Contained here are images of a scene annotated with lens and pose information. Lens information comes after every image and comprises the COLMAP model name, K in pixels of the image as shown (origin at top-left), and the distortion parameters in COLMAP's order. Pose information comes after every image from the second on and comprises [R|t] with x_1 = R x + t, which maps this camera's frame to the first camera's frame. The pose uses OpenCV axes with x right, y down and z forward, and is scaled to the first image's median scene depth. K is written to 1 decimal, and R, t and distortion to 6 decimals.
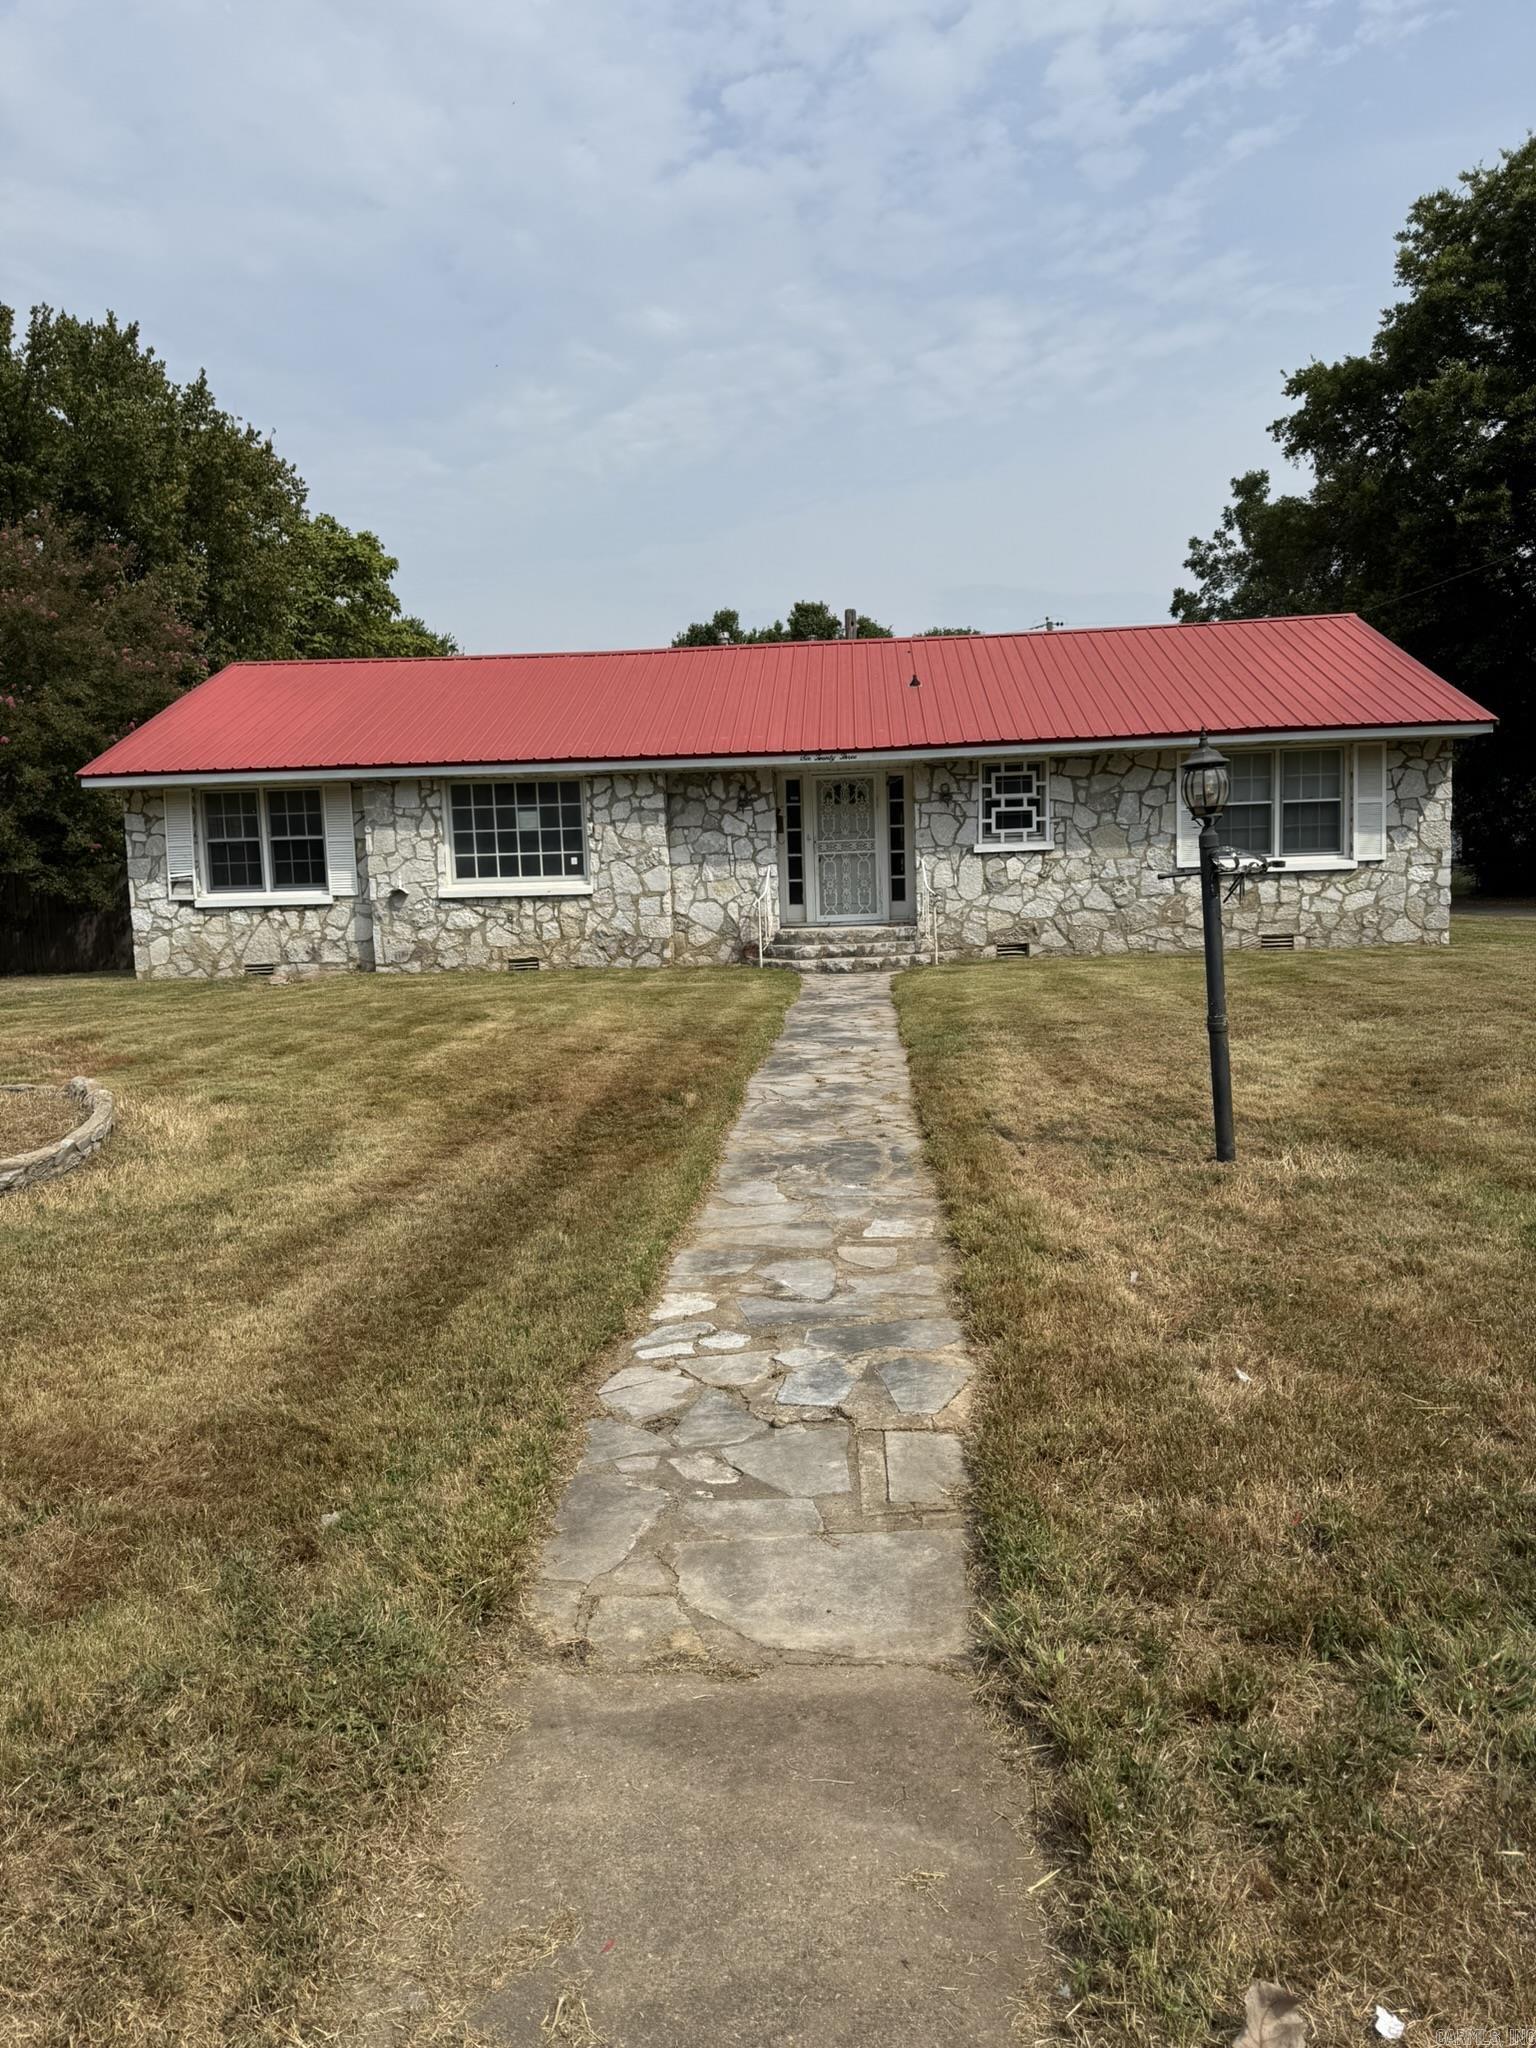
lens RADIAL K [[1448.2, 0, 768.0], [0, 1448.2, 1024.0], [0, 0, 1]] dist [0.133214, -0.200420]
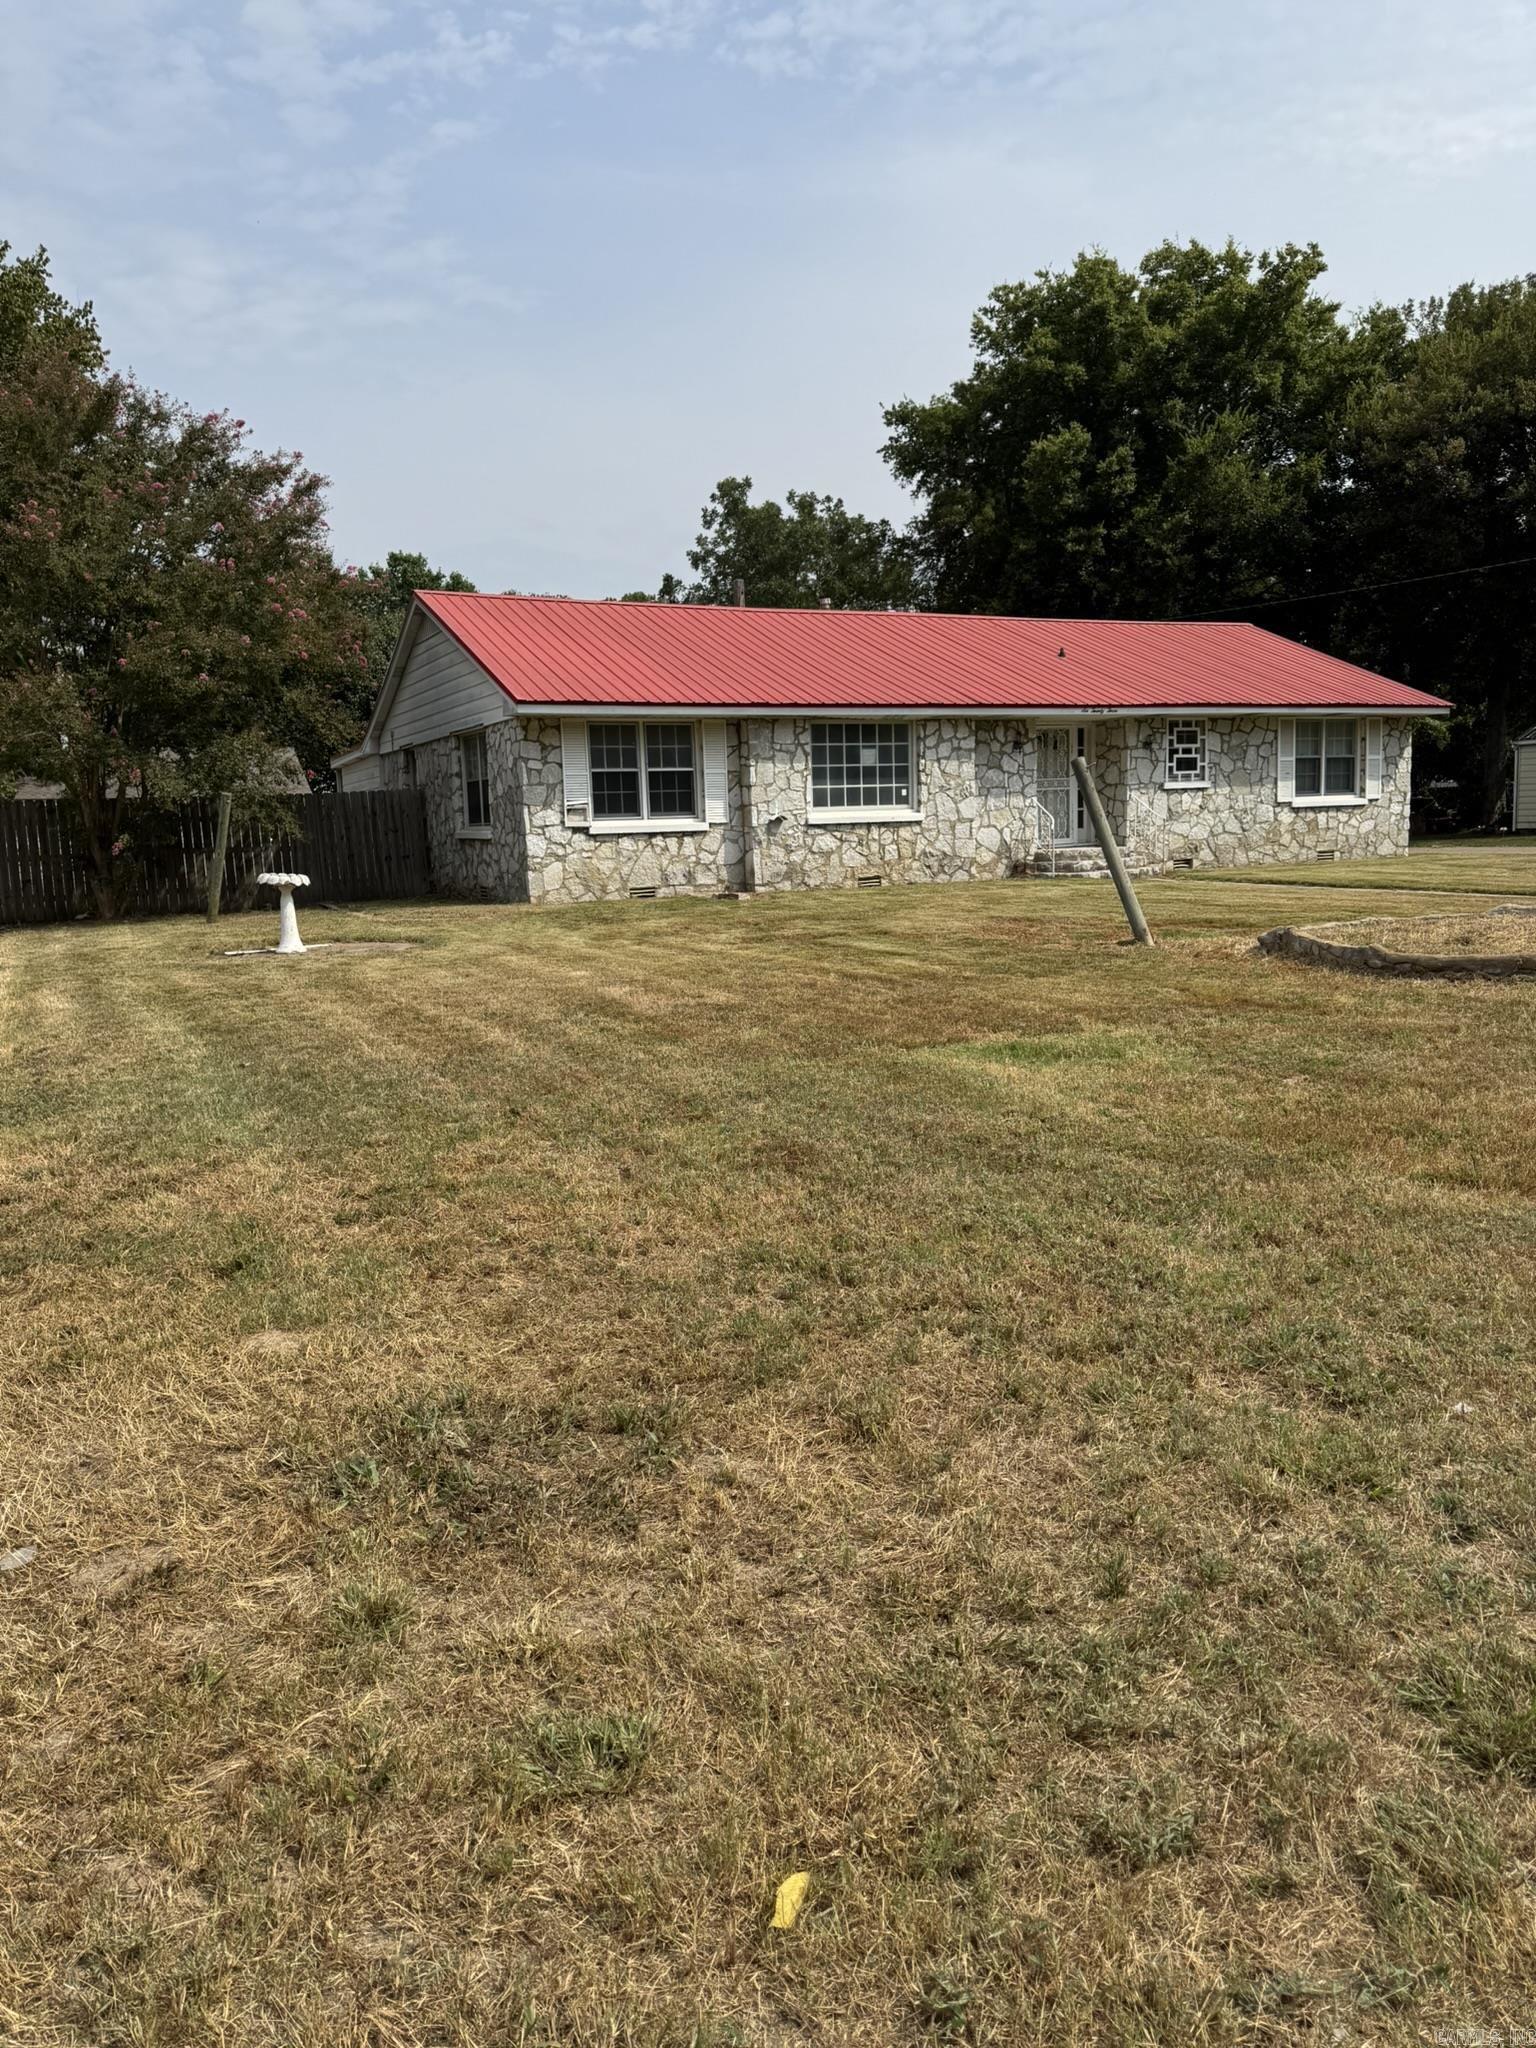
lens RADIAL K [[1455.0, 0, 631.9], [0, 1455.0, 1004.8], [0, 0, 1]] dist [0.168012, -0.205663]
pose [[0.860896, -0.054290, 0.505877, -0.925162], [0.048828, 0.998517, 0.024064, 0.019390], [-0.506433, 0.003985, 0.862270, 0.093255]]
